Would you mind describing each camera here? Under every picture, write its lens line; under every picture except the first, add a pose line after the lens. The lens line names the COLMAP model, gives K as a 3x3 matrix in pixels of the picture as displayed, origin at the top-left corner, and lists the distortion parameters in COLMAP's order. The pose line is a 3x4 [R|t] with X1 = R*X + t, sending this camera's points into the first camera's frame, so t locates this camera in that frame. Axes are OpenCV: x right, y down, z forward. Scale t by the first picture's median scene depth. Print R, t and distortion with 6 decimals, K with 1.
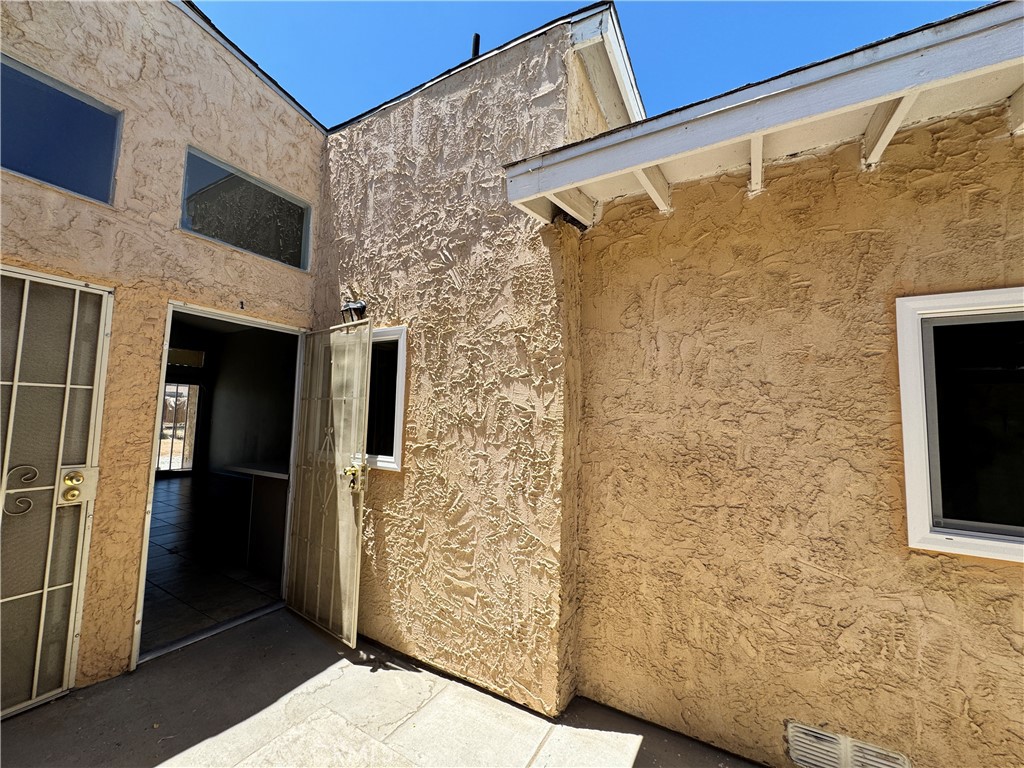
lens RADIAL K [[409.8, 0, 510.5], [0, 409.8, 382.0], [0, 0, 1]] dist [0.008395, -0.000005]
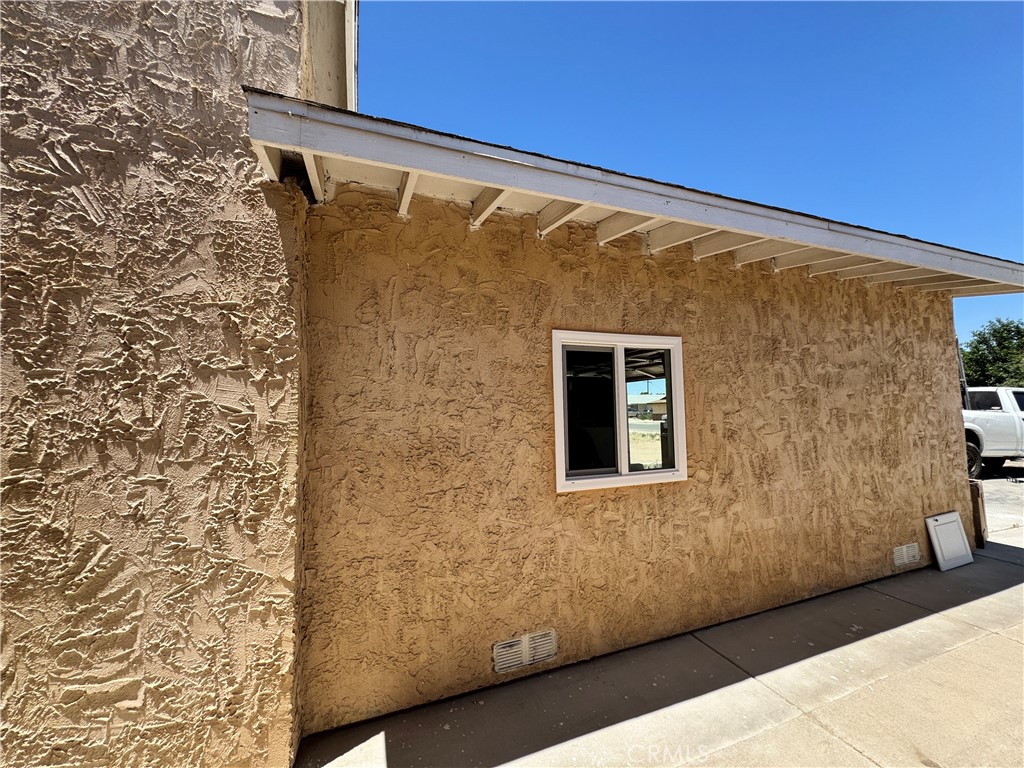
lens RADIAL K [[409.8, 0, 513.2], [0, 409.8, 382.4], [0, 0, 1]] dist [0.008395, -0.000005]
pose [[0.638837, 0.021028, 0.769054, -0.242263], [-0.031889, 0.999491, -0.000840, -0.003582], [-0.768681, -0.023988, 0.639183, 0.118674]]
